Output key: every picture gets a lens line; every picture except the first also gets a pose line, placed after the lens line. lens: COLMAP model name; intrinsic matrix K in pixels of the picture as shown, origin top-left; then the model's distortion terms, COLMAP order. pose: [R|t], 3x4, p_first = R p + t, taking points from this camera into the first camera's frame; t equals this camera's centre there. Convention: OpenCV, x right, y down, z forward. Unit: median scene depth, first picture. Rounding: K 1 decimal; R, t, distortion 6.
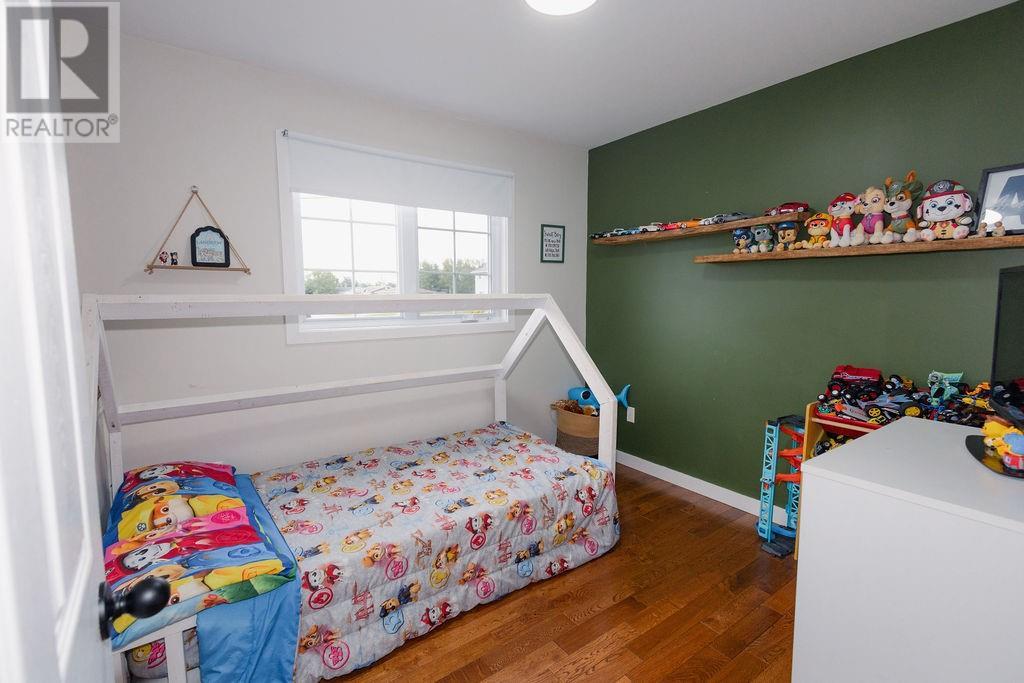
lens RADIAL K [[472.1, 0, 510.0], [0, 472.1, 343.2], [0, 0, 1]] dist [0.010136, -0.000402]
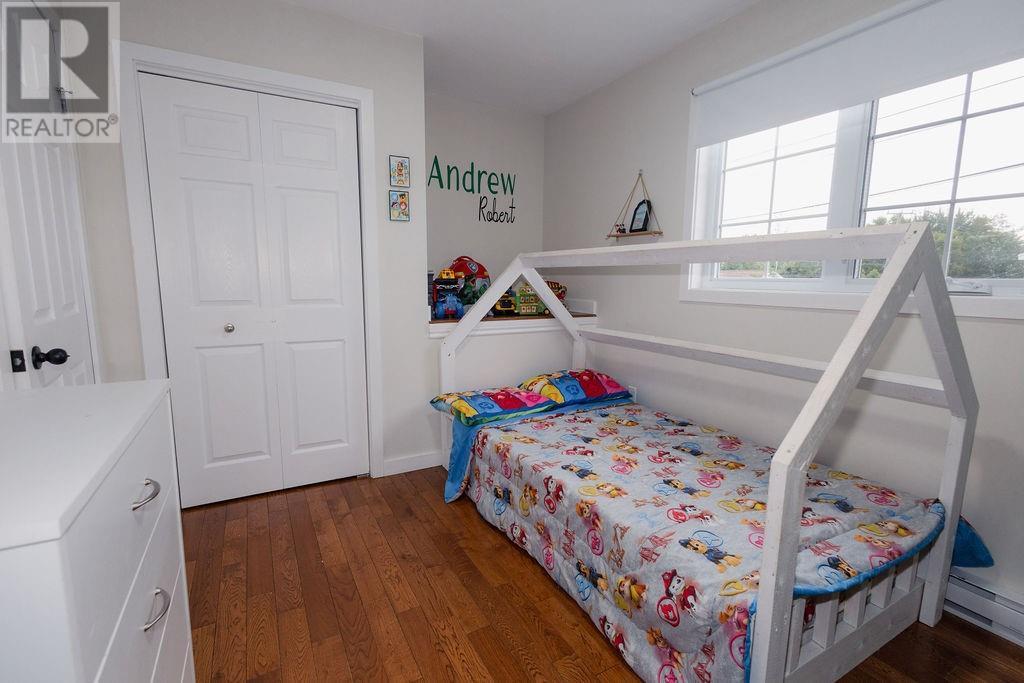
lens RADIAL K [[472.1, 0, 510.0], [0, 472.1, 343.2], [0, 0, 1]] dist [0.010136, -0.000402]
pose [[-0.133292, 0.135782, -0.981731, 0.724949], [-0.108693, 0.982592, 0.150659, -0.024031], [0.985098, 0.126789, -0.116213, 0.878126]]
